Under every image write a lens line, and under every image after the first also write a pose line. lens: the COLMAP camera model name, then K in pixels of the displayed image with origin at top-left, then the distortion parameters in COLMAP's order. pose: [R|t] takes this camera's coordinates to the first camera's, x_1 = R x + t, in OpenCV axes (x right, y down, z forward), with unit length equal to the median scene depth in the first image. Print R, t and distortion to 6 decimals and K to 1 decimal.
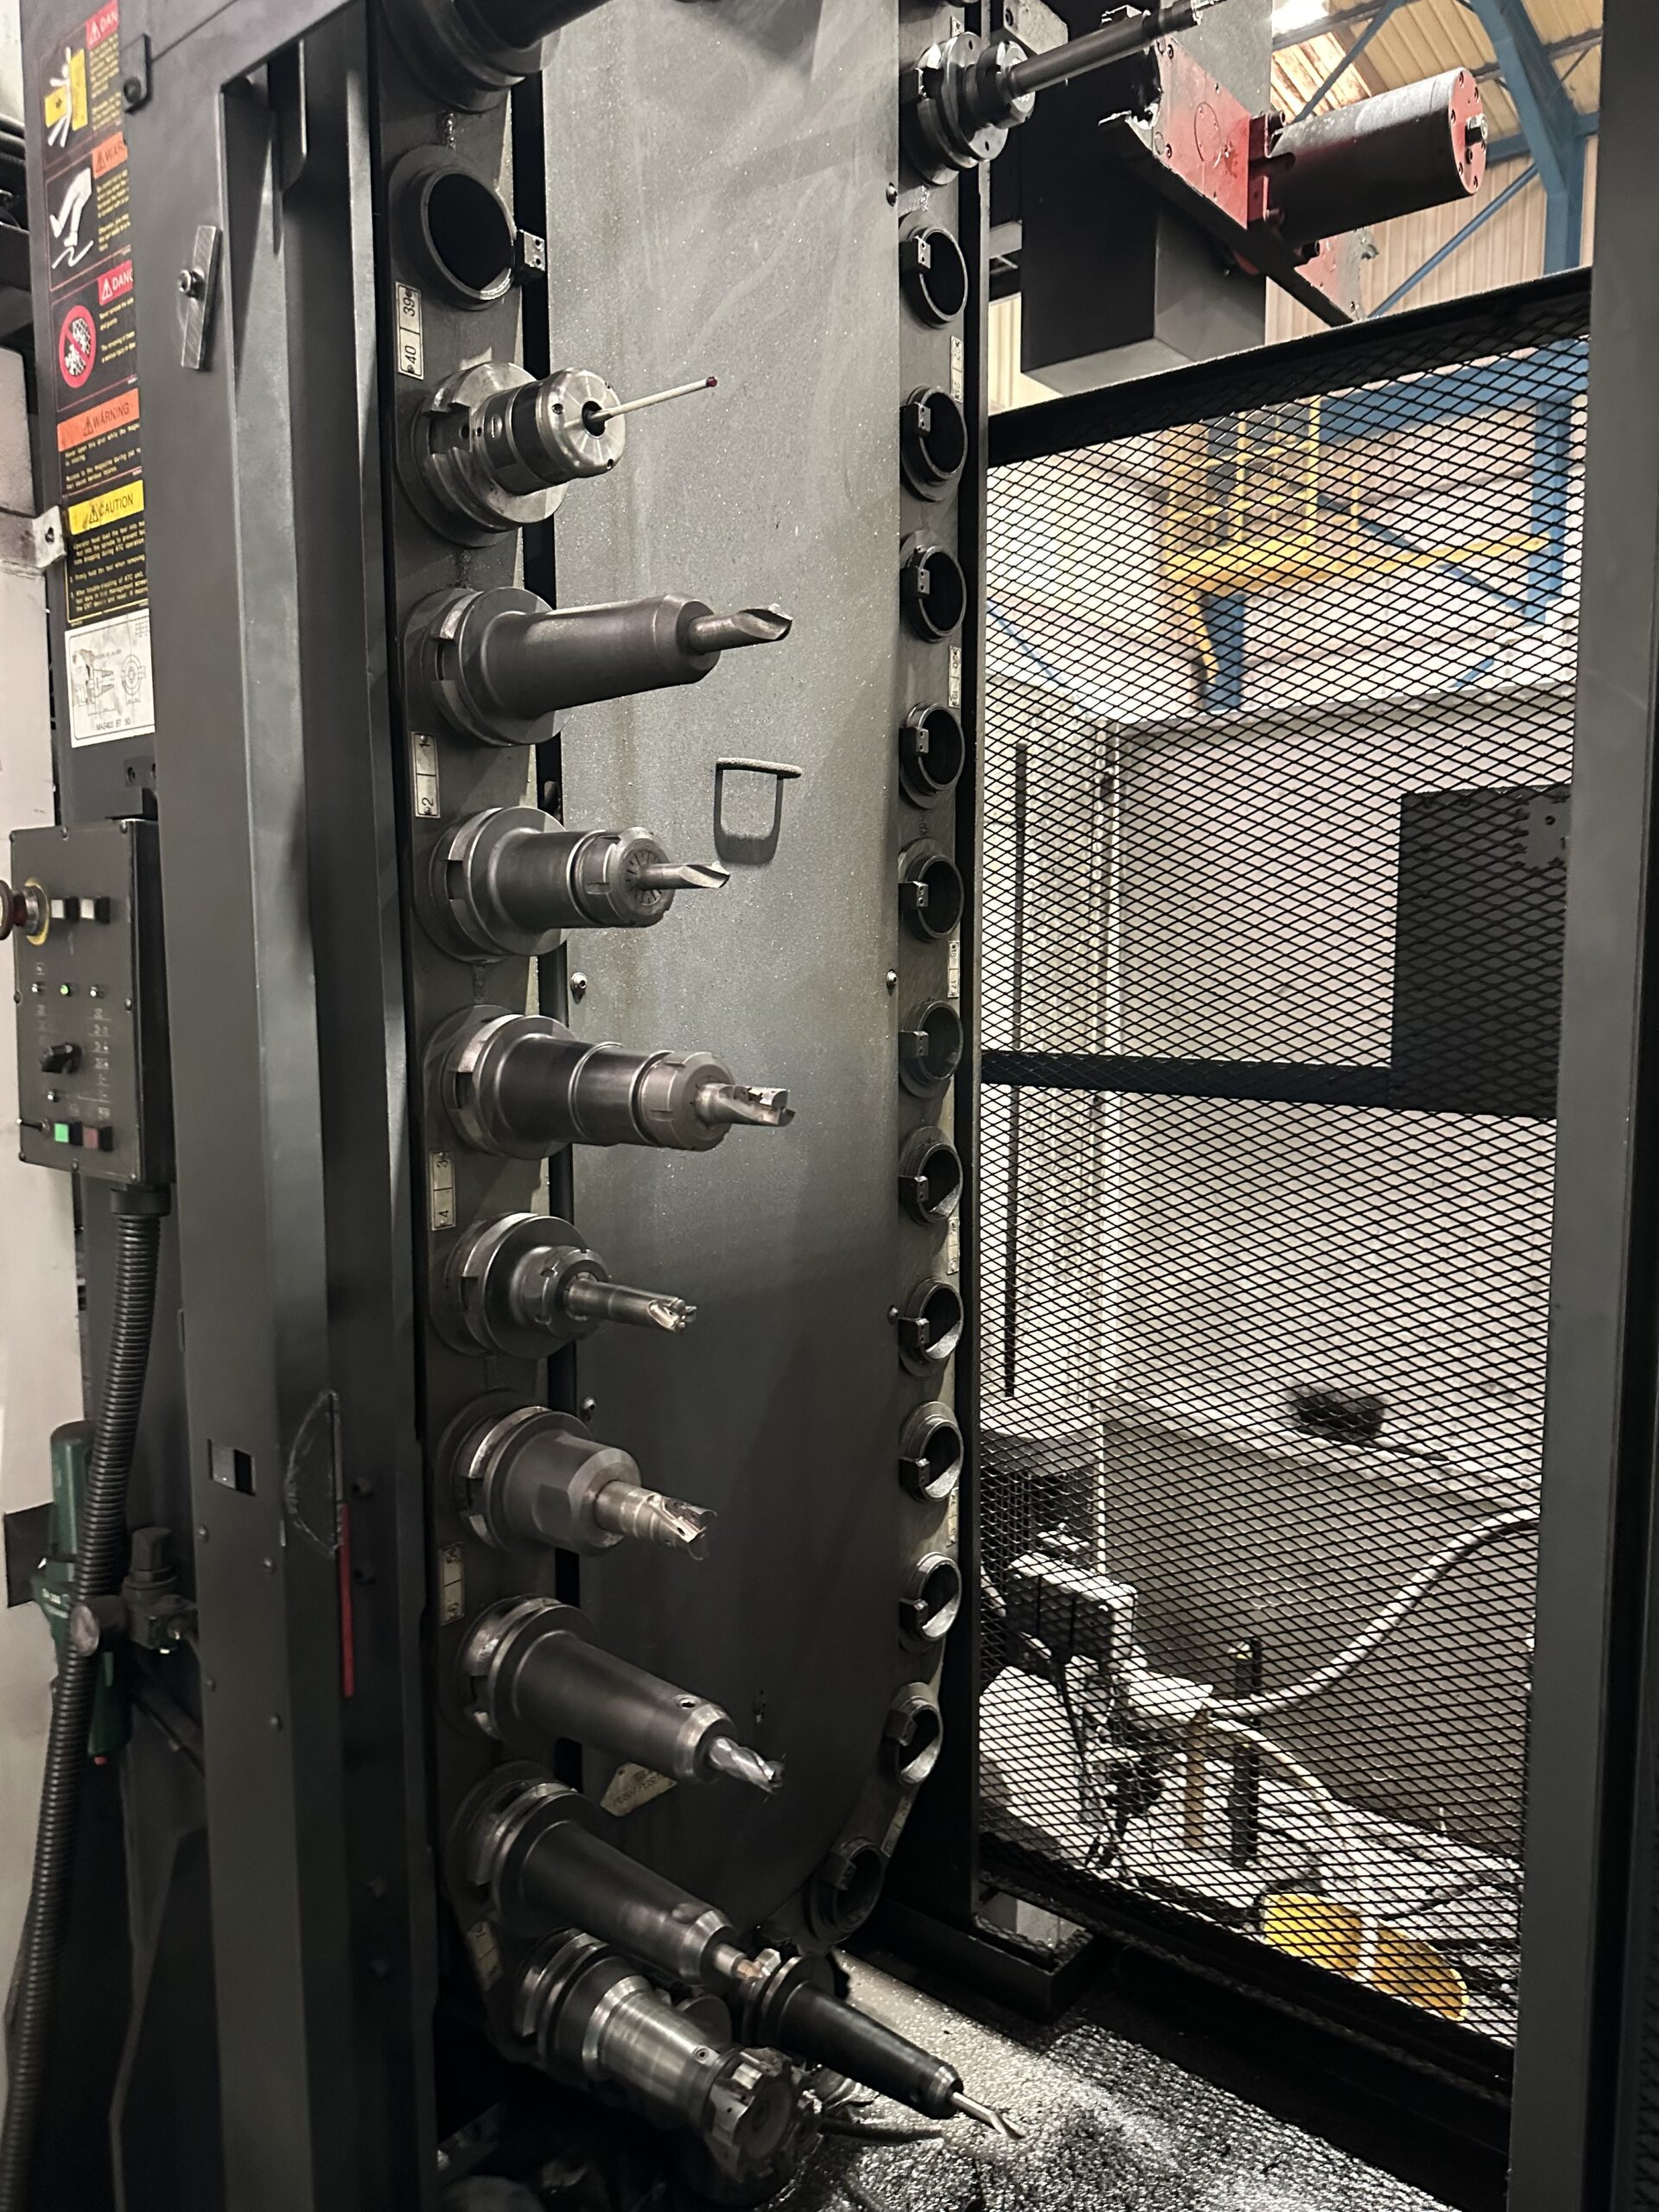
lens RADIAL K [[1556.3, 0, 846.3], [0, 1556.3, 1050.5], [0, 0, 1]] dist [0.061715, -0.081015]
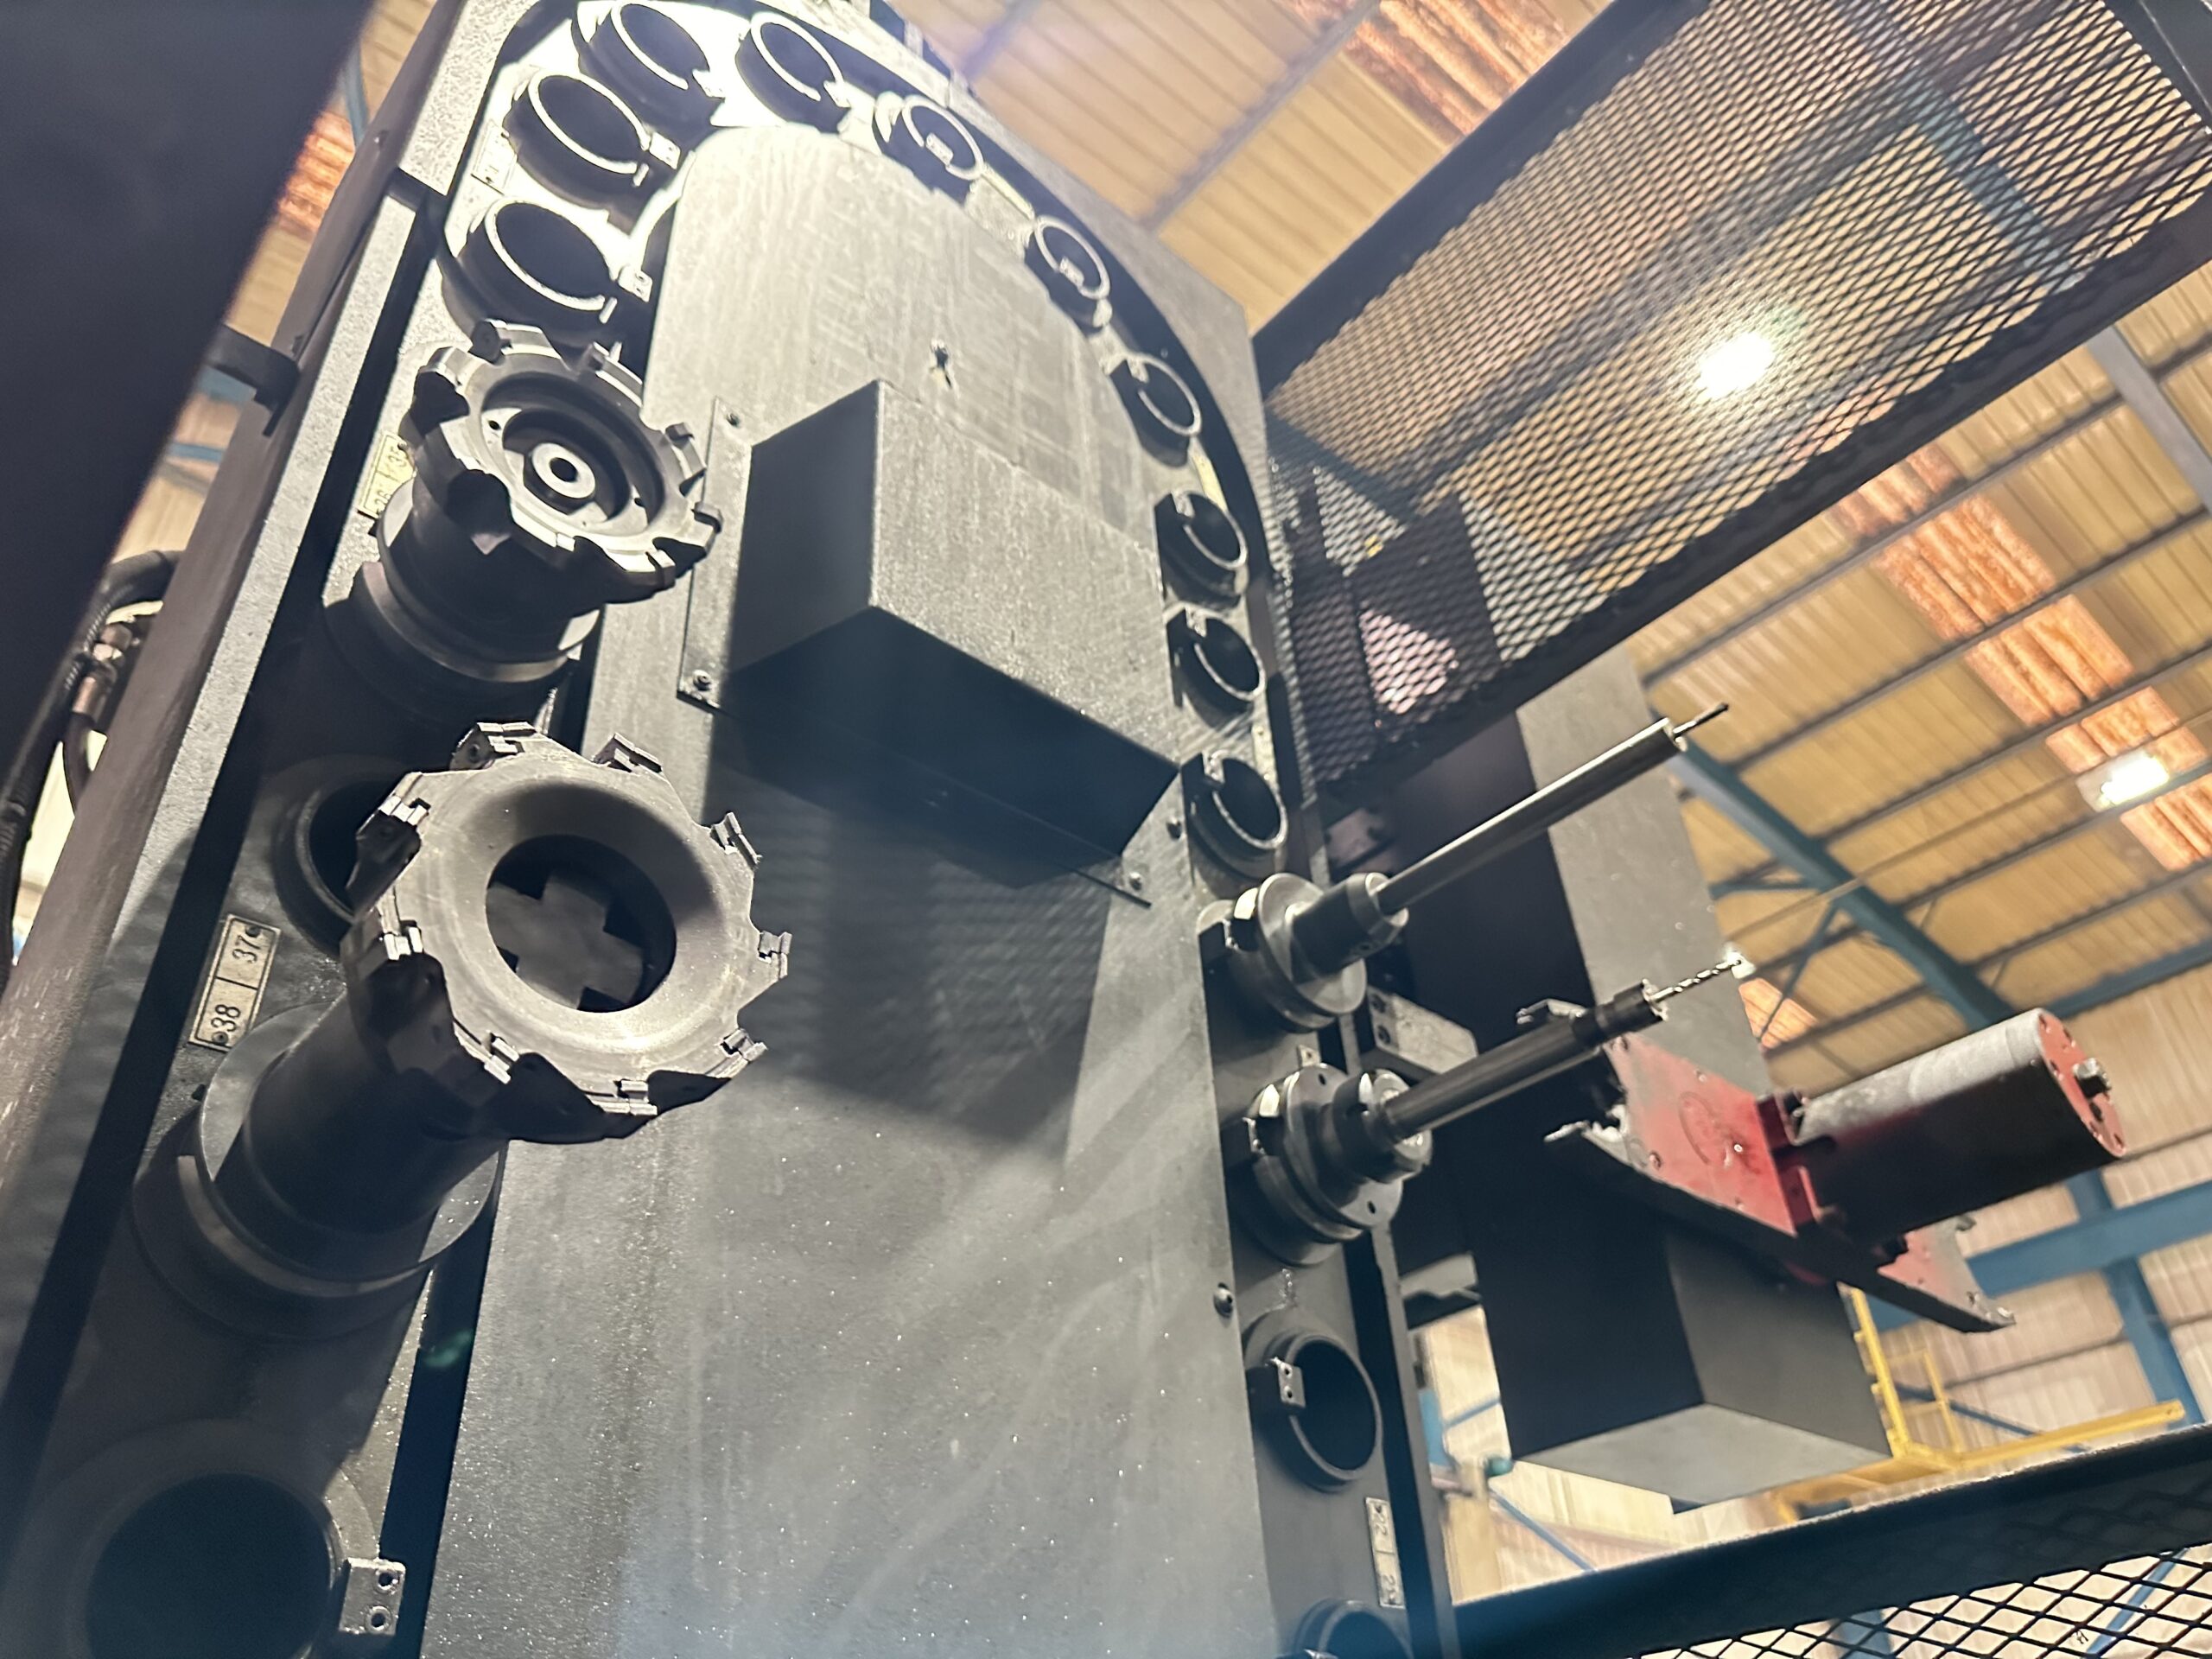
lens RADIAL K [[1556.3, 0, 1110.3], [0, 1556.3, 828.7], [0, 0, 1]] dist [0.061715, -0.081015]
pose [[0.982857, -0.140332, -0.119581, 0.082542], [0.027921, 0.754398, -0.655824, -0.274362], [0.182245, 0.641242, 0.745383, 0.402014]]
